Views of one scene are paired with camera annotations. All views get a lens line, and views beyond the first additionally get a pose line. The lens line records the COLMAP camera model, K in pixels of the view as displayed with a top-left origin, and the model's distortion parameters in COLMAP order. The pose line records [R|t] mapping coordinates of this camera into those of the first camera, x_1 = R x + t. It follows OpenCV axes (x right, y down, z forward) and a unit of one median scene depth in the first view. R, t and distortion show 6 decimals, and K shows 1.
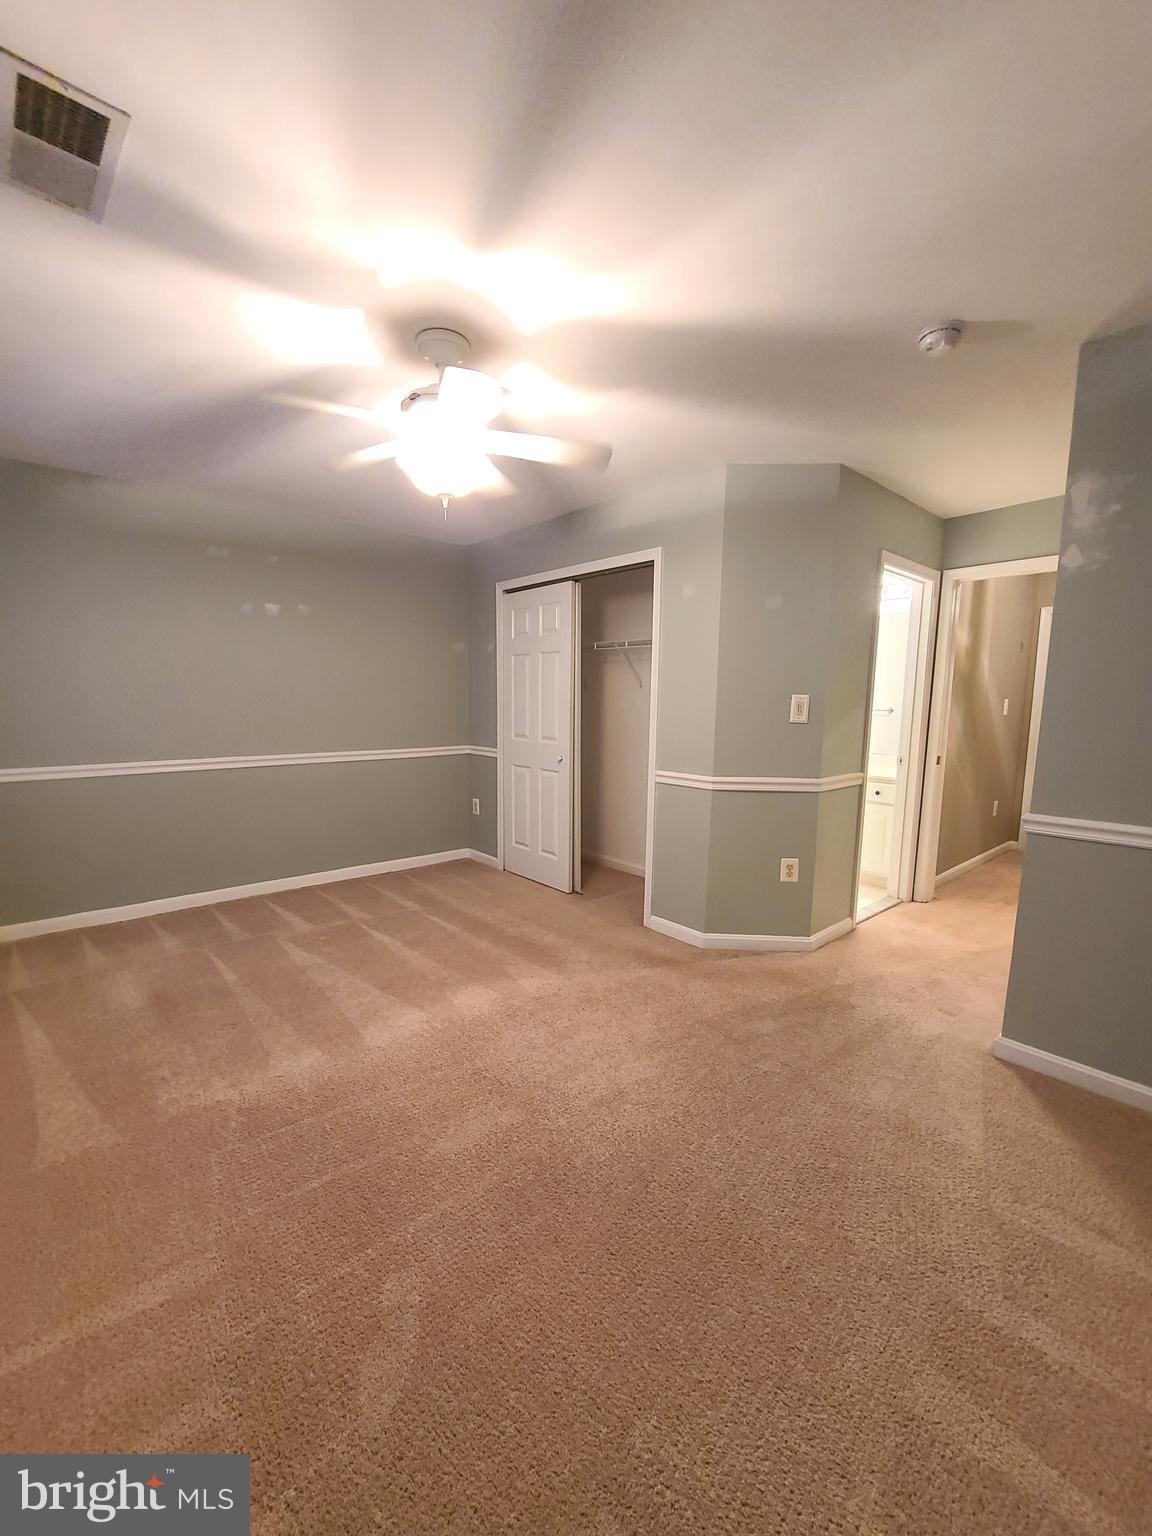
lens RADIAL K [[626.3, 0, 575.5], [0, 626.3, 769.0], [0, 0, 1]] dist [-0.003784, 0.001174]
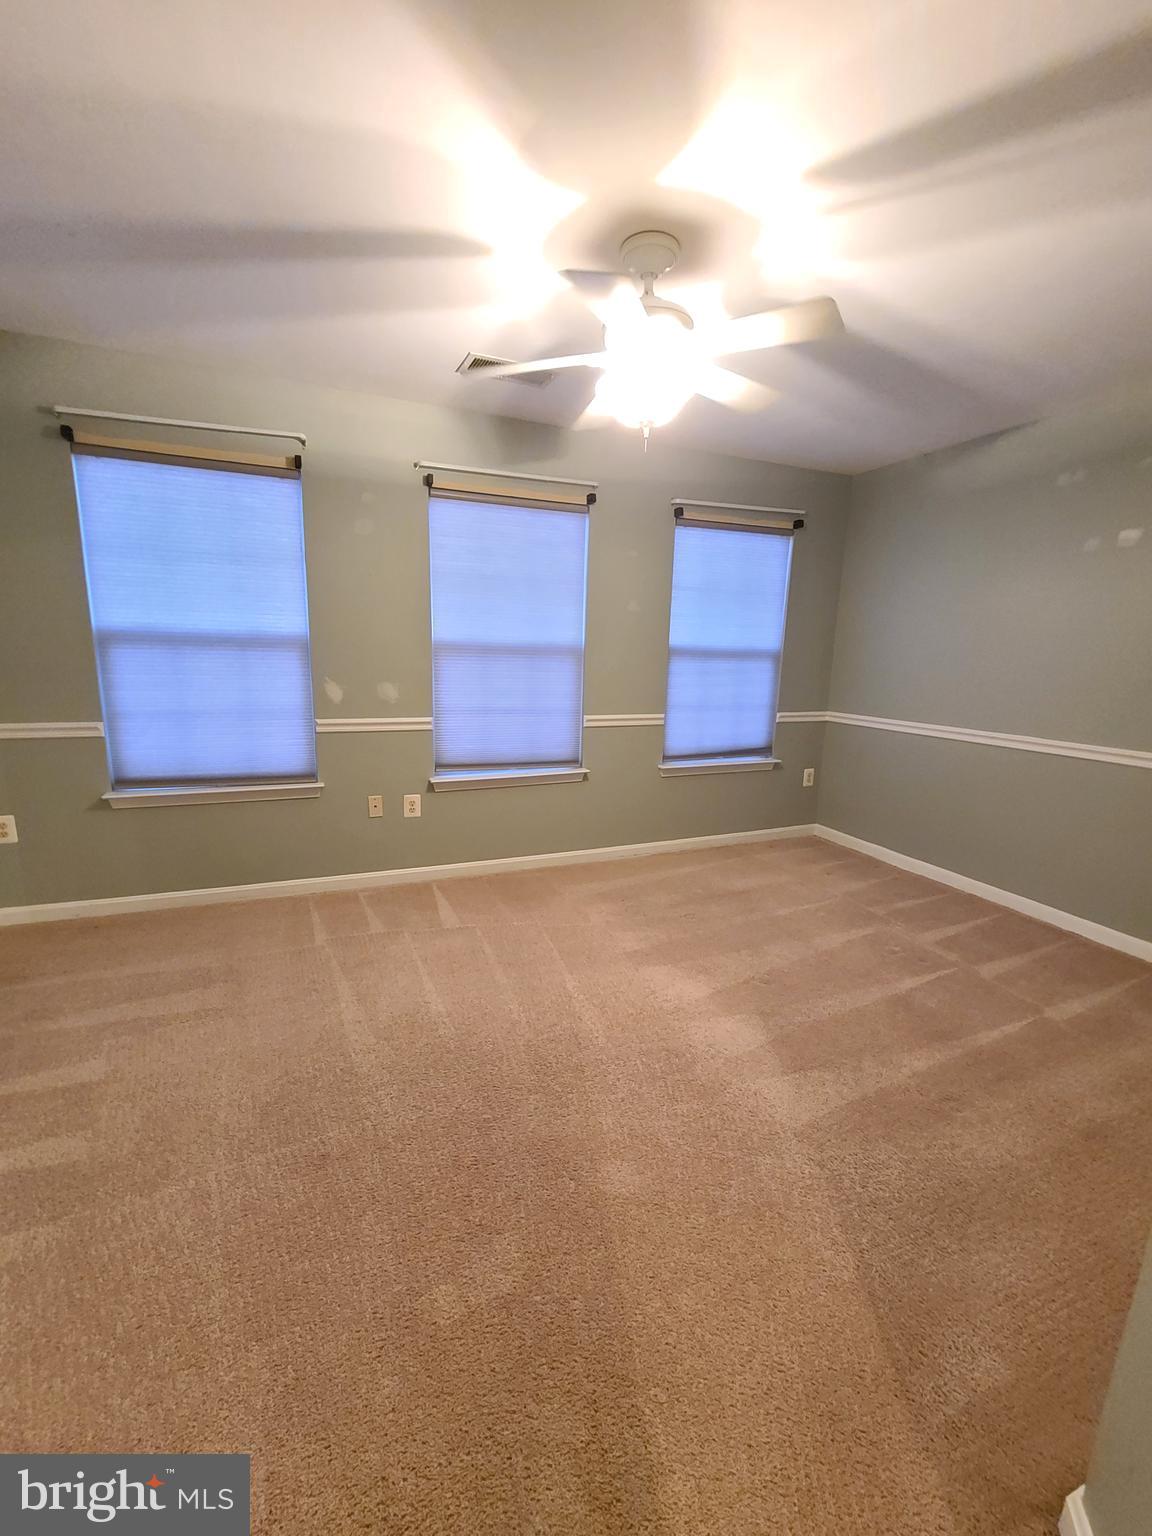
lens RADIAL K [[626.3, 0, 573.4], [0, 626.3, 776.3], [0, 0, 1]] dist [-0.003784, 0.001174]
pose [[-0.334205, 0.164811, -0.927978, 0.447310], [-0.131840, 0.966737, 0.219176, -0.075112], [0.933234, 0.195594, -0.301360, 0.742665]]
